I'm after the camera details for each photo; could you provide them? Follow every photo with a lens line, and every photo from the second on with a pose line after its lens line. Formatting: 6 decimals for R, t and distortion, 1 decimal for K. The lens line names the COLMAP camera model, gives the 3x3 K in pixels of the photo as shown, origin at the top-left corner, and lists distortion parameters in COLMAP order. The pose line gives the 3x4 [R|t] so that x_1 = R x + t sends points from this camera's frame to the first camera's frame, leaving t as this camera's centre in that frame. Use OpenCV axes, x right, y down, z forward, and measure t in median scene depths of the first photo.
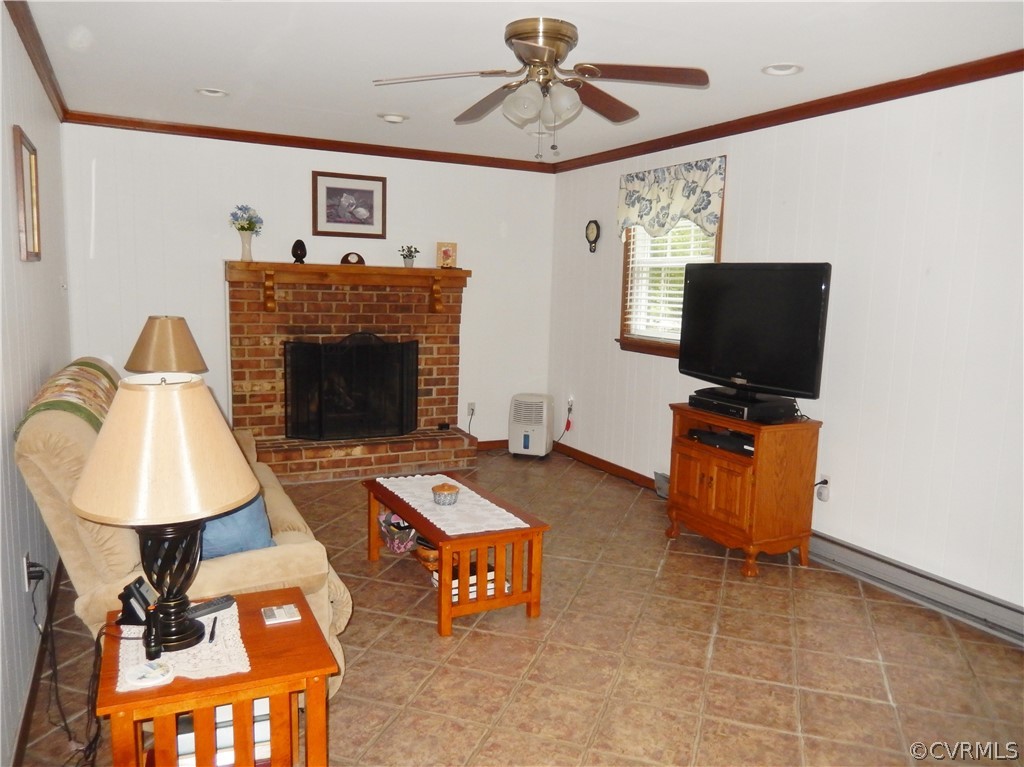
lens RADIAL K [[766.9, 0, 513.8], [0, 766.9, 383.8], [0, 0, 1]] dist [-0.014755, -0.003792]
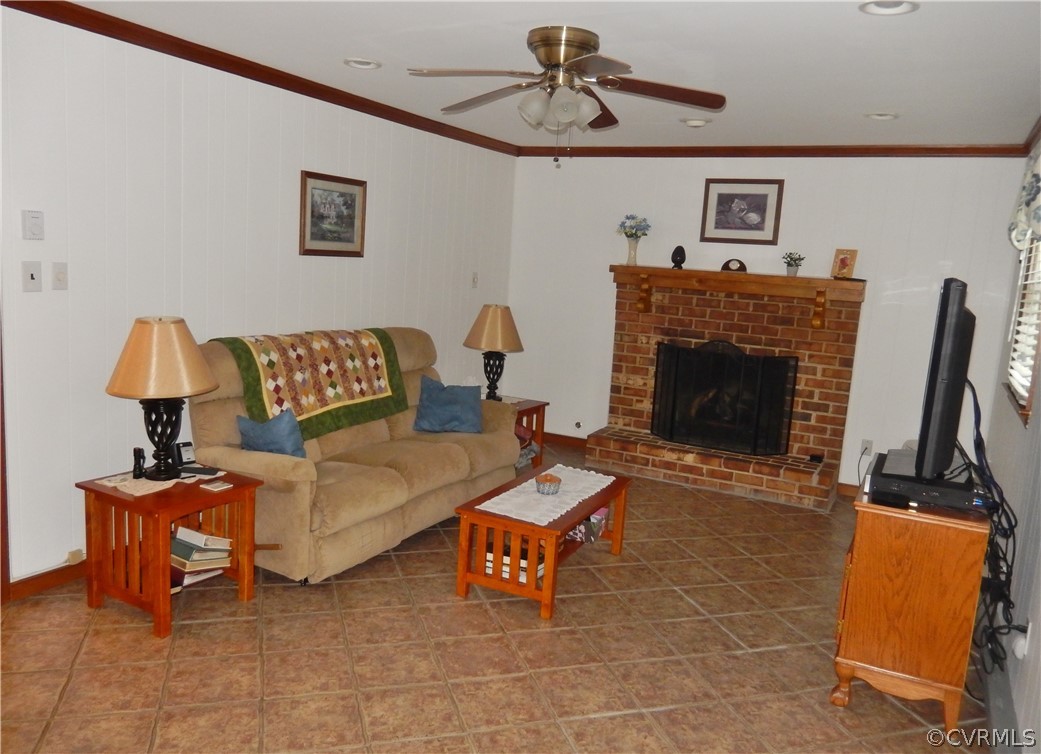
lens RADIAL K [[812.4, 0, 518.8], [0, 812.4, 376.6], [0, 0, 1]] dist [-0.014135, -0.016894]
pose [[0.575703, 0.127398, -0.807673, 0.490541], [-0.153314, 0.987087, 0.046416, -0.030262], [0.803157, 0.097106, 0.587800, 0.190843]]
